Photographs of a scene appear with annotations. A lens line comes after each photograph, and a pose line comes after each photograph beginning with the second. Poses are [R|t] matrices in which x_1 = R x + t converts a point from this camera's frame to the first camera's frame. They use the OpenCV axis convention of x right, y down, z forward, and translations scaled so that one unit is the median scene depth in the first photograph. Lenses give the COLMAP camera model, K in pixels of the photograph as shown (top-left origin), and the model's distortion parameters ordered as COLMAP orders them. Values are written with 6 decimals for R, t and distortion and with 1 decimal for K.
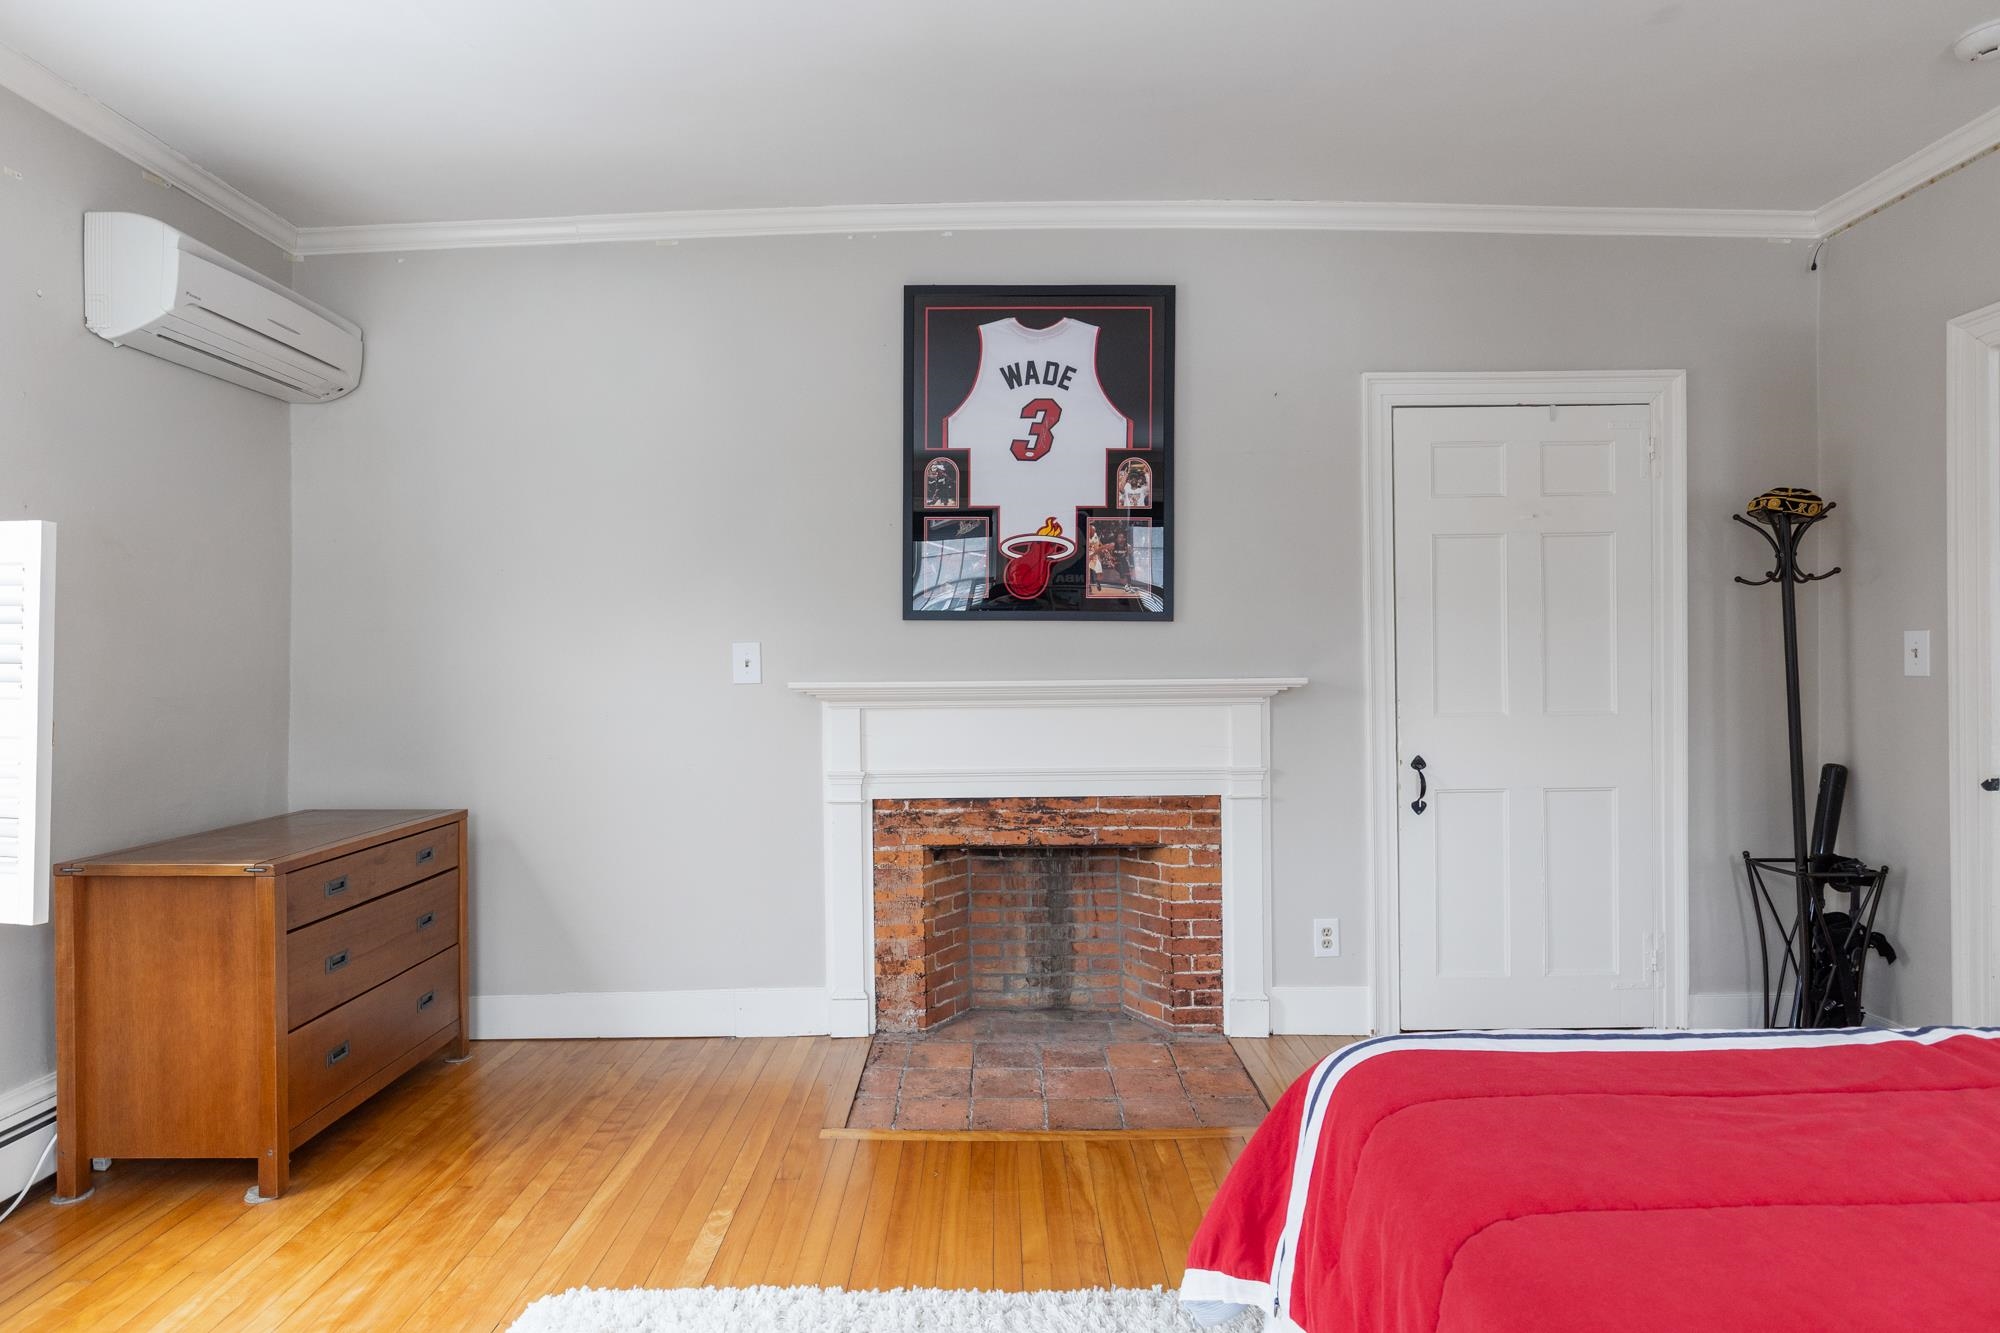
lens RADIAL K [[1143.2, 0, 1000.0], [0, 1143.2, 666.5], [0, 0, 1]] dist [0.002170, 0.000106]
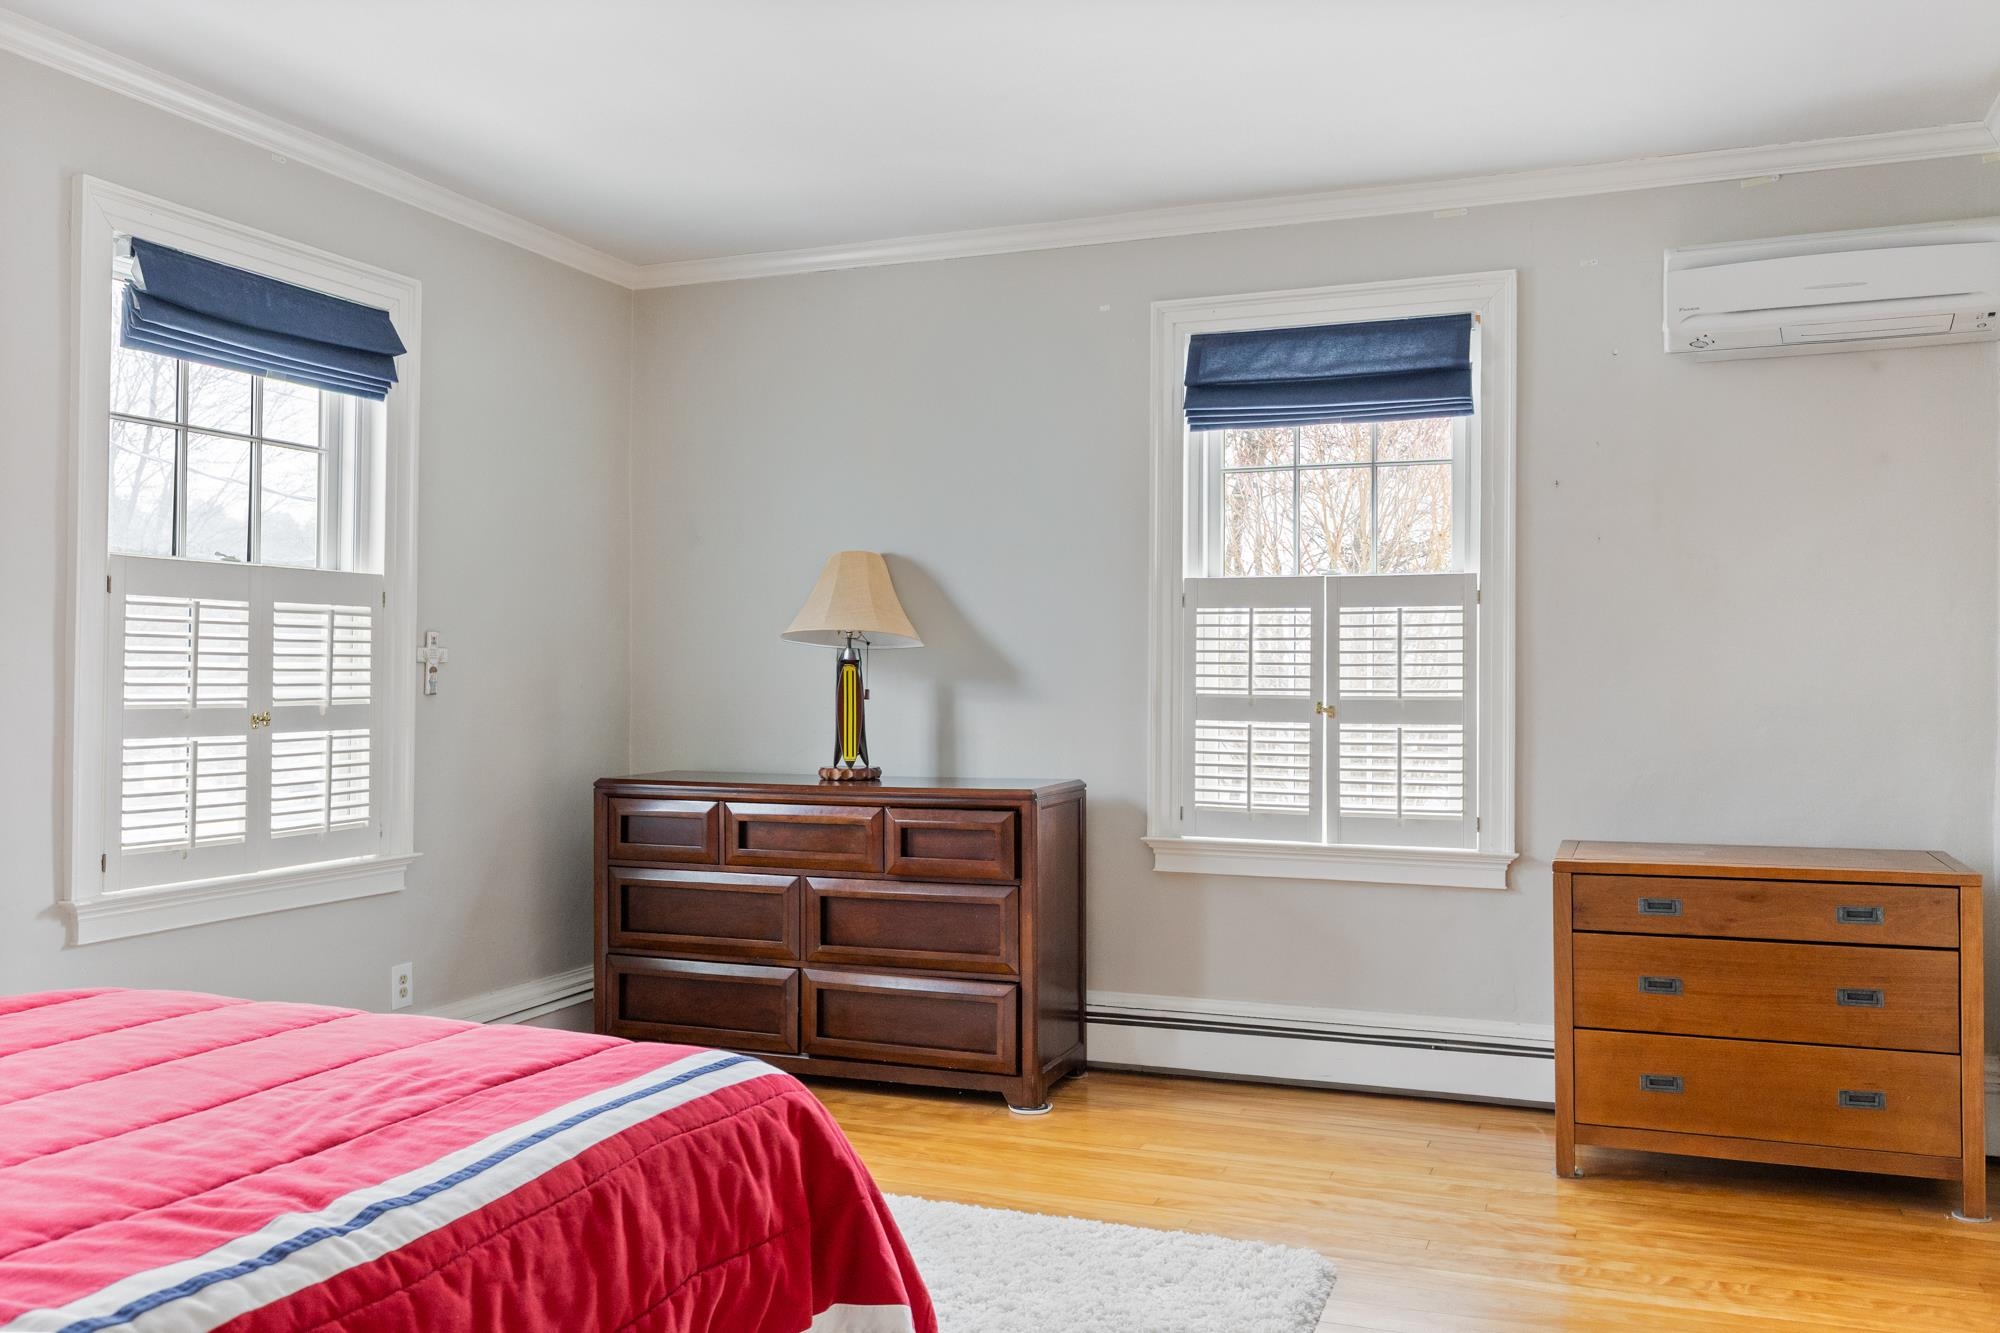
lens RADIAL K [[1637.6, 0, 1000.0], [0, 1637.6, 666.5], [0, 0, 1]] dist [0.002748, 0.001737]
pose [[-0.371882, 0.004489, -0.928269, 0.874528], [-0.008346, 0.999932, 0.008179, -0.013134], [0.928242, 0.010788, -0.371819, 0.980376]]
